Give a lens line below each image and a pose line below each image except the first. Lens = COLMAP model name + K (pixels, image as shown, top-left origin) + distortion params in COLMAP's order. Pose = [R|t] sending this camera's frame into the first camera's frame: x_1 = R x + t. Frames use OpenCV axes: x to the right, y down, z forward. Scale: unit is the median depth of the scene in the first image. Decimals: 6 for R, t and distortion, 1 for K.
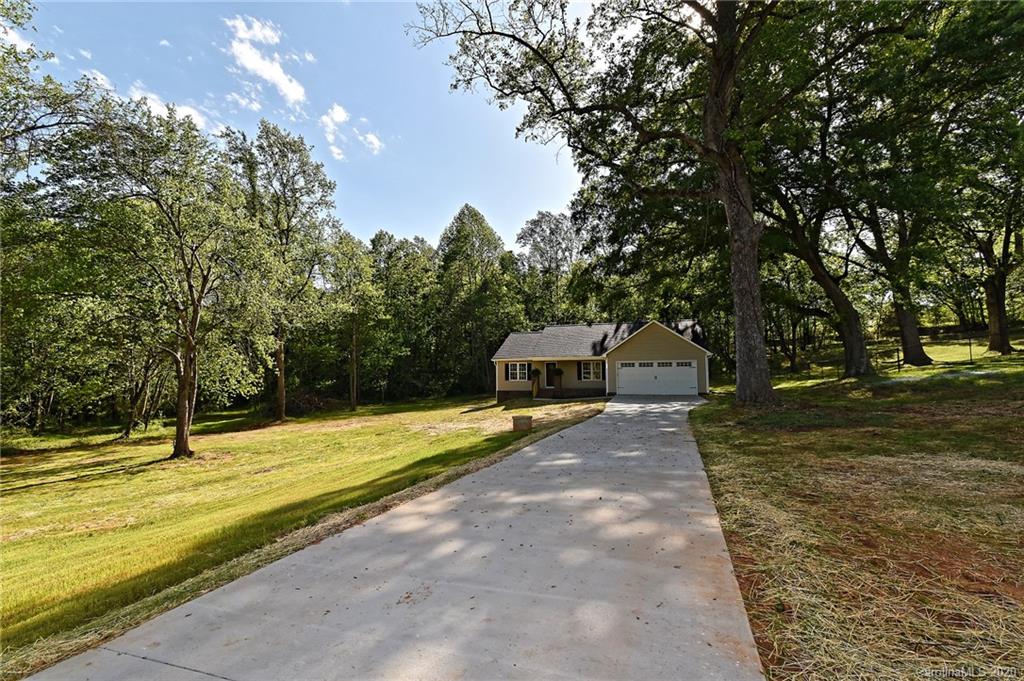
lens RADIAL K [[451.8, 0, 513.9], [0, 451.8, 341.6], [0, 0, 1]] dist [0.009172, -0.003979]
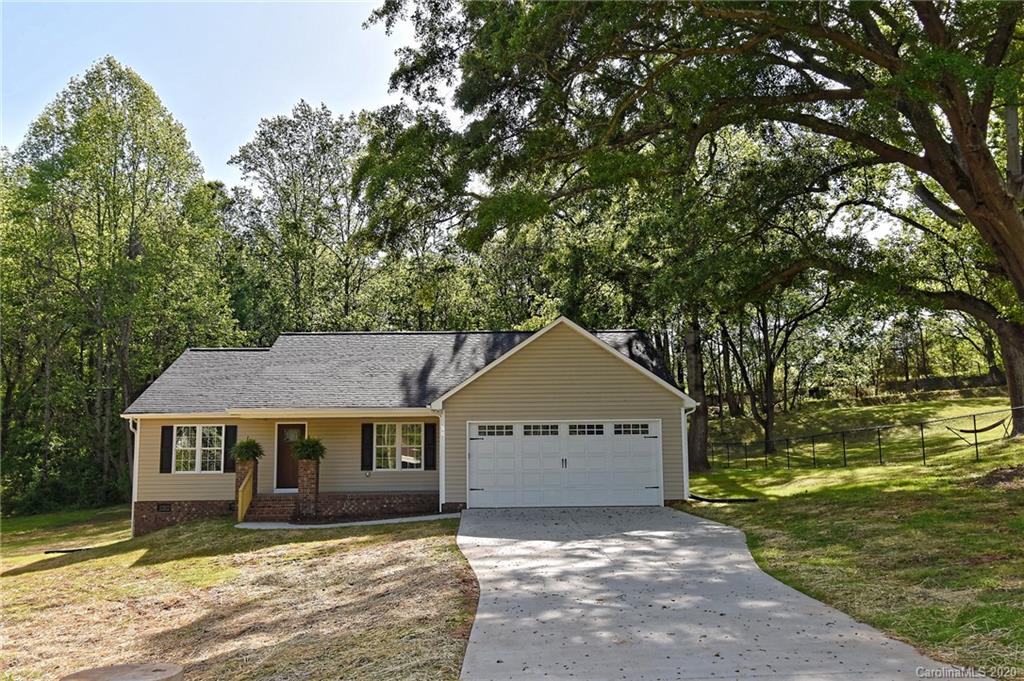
lens RADIAL K [[837.0, 0, 512.0], [0, 837.0, 340.5], [0, 0, 1]] dist [-0.003572, -0.008995]
pose [[0.946829, 0.042941, 0.318859, 0.031187], [-0.021179, 0.997222, -0.071410, 0.023339], [-0.321039, 0.060860, 0.945108, 0.285858]]
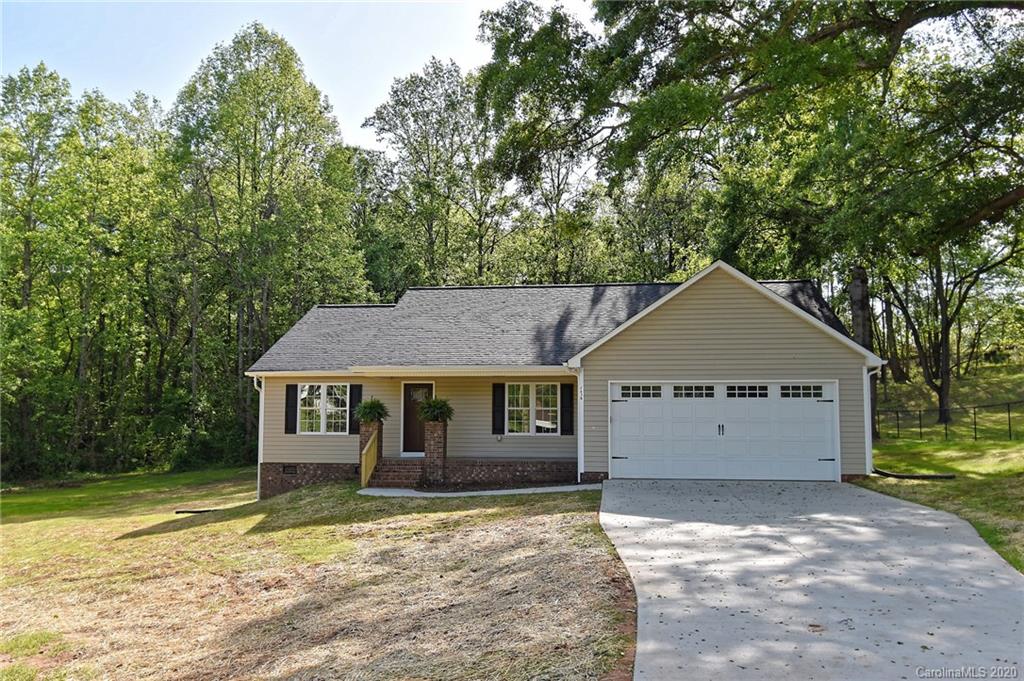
lens RADIAL K [[837.0, 0, 512.0], [0, 837.0, 340.5], [0, 0, 1]] dist [-0.003572, -0.008995]
pose [[0.986071, 0.028427, 0.163878, 0.047437], [-0.024349, 0.999343, -0.026840, 0.029460], [-0.164534, 0.022476, 0.986115, 0.357725]]
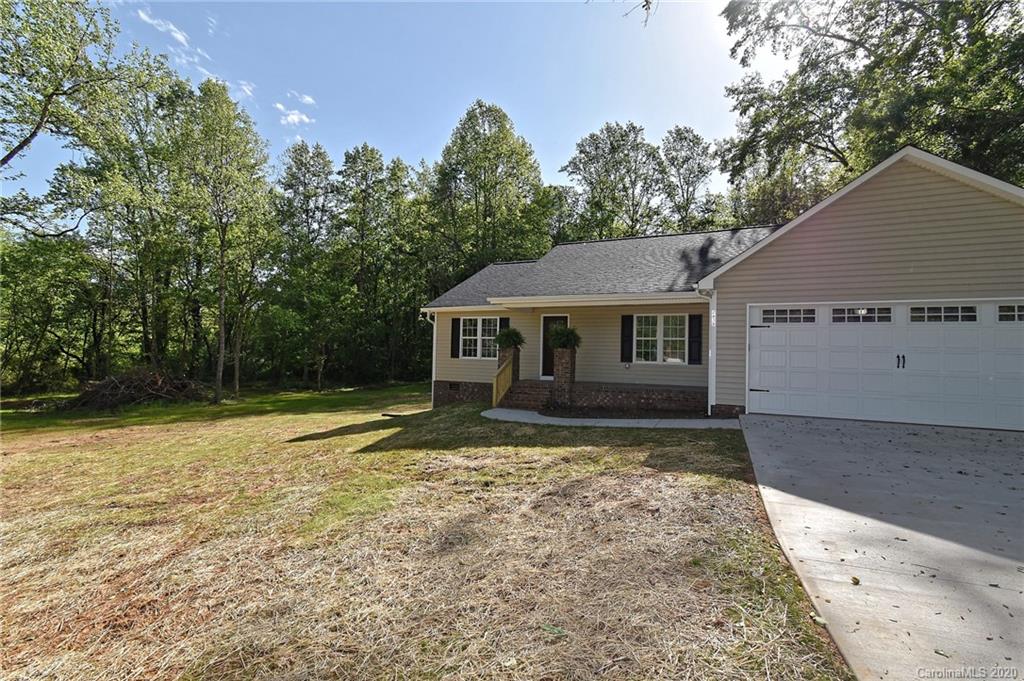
lens RADIAL K [[451.8, 0, 513.9], [0, 451.8, 341.6], [0, 0, 1]] dist [0.009172, -0.003979]
pose [[0.989353, 0.026414, -0.143118, 0.106701], [-0.020331, 0.998833, 0.043801, 0.053675], [0.144108, -0.040425, 0.988736, 0.617822]]
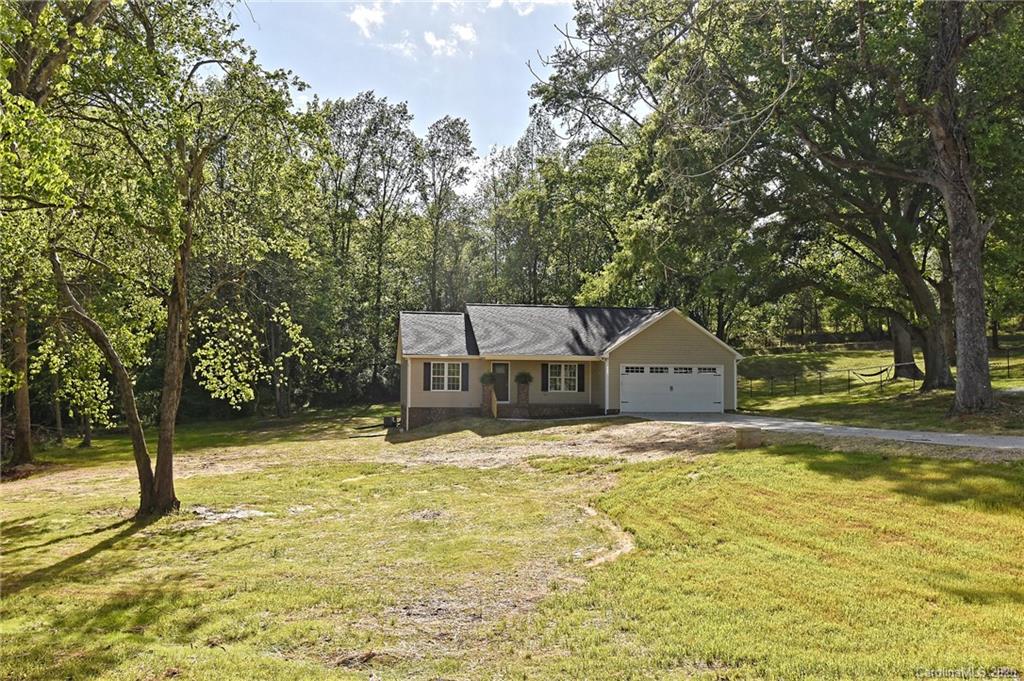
lens RADIAL K [[837.0, 0, 512.0], [0, 837.0, 340.5], [0, 0, 1]] dist [-0.003572, -0.008995]
pose [[0.891385, 0.042582, 0.451243, -0.444582], [-0.048007, 0.998847, 0.000576, 0.013886], [-0.450698, -0.022176, 0.892401, -0.048440]]
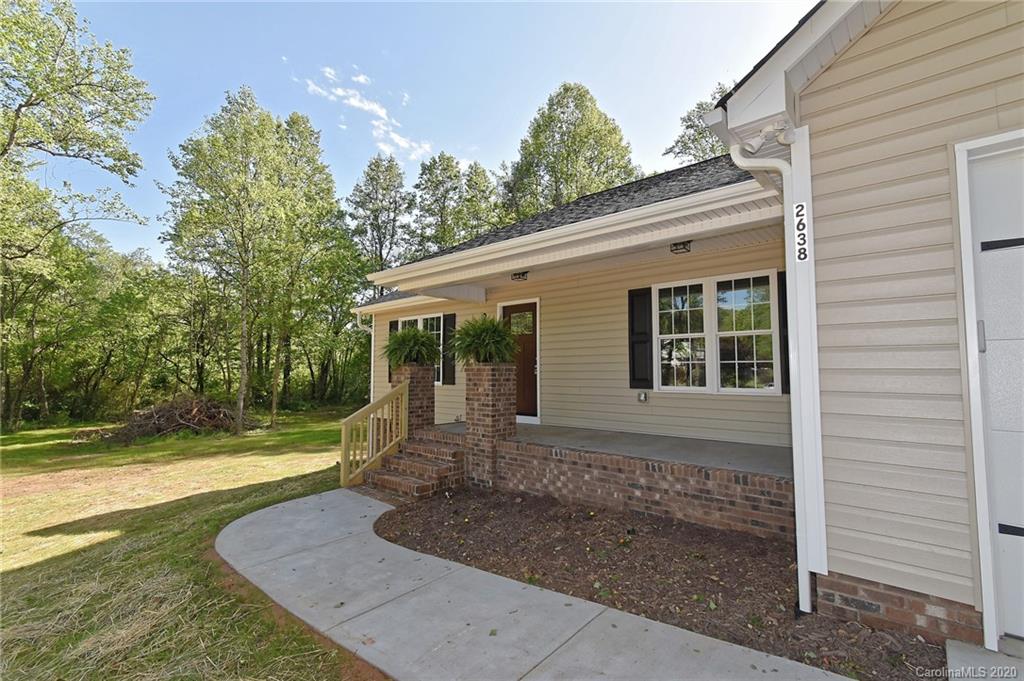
lens RADIAL K [[451.4, 0, 521.9], [0, 451.4, 343.2], [0, 0, 1]] dist [0.011386, -0.000096]
pose [[0.914400, -0.018312, -0.404397, 0.176520], [0.024592, 0.999644, 0.010341, 0.064793], [0.404064, -0.019400, 0.914525, 0.827321]]
